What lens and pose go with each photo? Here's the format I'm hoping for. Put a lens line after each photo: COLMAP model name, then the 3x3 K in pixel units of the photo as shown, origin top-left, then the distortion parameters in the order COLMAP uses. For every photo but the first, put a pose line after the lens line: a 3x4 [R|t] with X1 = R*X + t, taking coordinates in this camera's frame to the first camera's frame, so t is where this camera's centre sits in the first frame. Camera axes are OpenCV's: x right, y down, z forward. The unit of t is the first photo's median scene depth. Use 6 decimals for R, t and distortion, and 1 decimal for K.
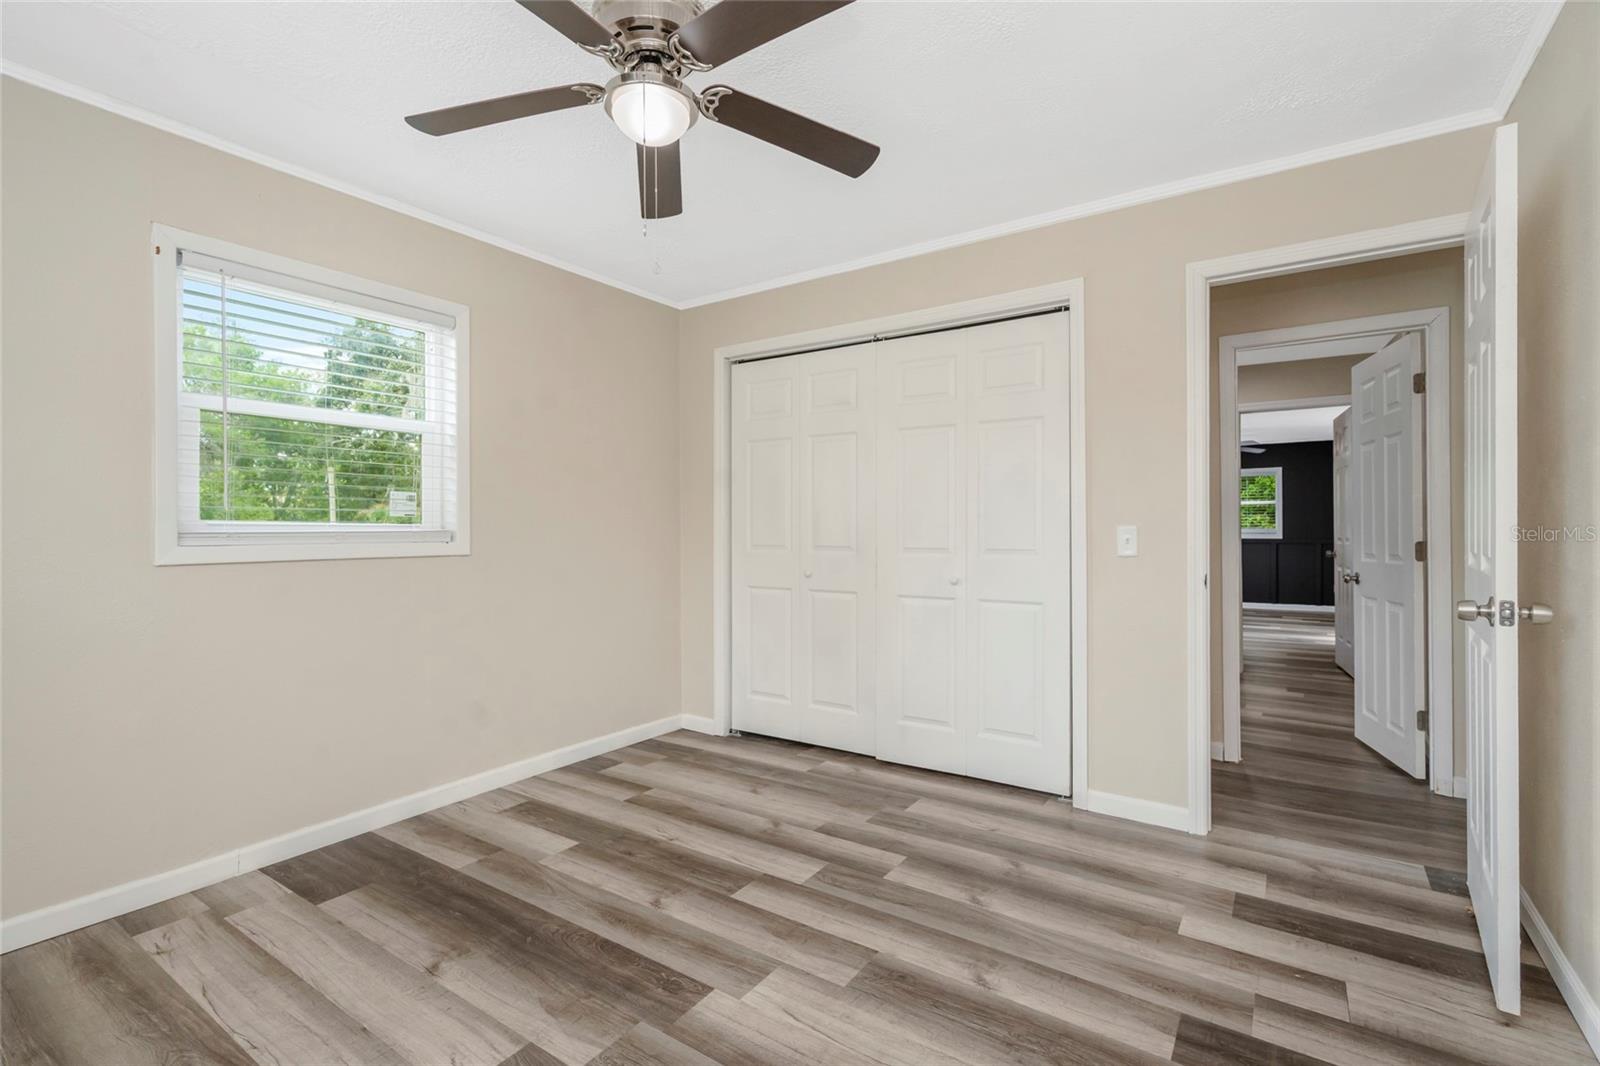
lens RADIAL K [[733.1, 0, 806.7], [0, 733.1, 527.3], [0, 0, 1]] dist [-0.006959, 0.003066]
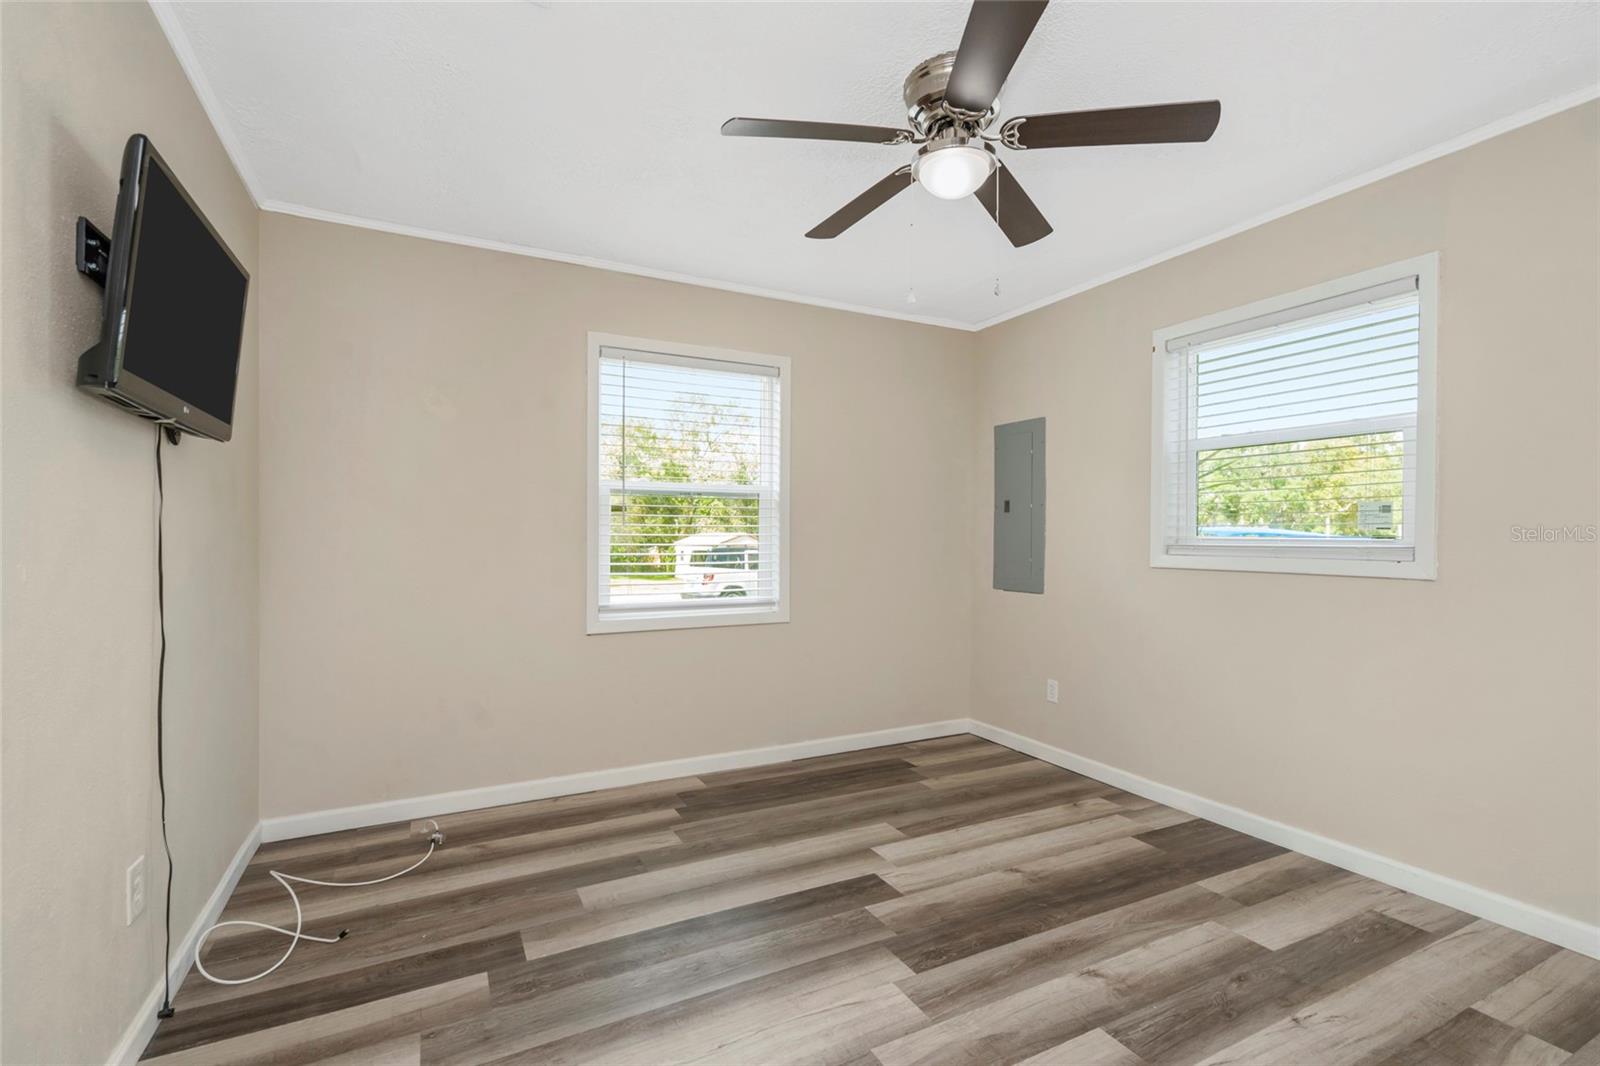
lens RADIAL K [[733.1, 0, 804.2], [0, 733.1, 537.1], [0, 0, 1]] dist [-0.006959, 0.003066]
pose [[-0.489726, 0.000837, -0.871876, 0.704967], [-0.001451, 0.999997, 0.001776, -0.009397], [0.871875, 0.002135, -0.489724, 1.093749]]
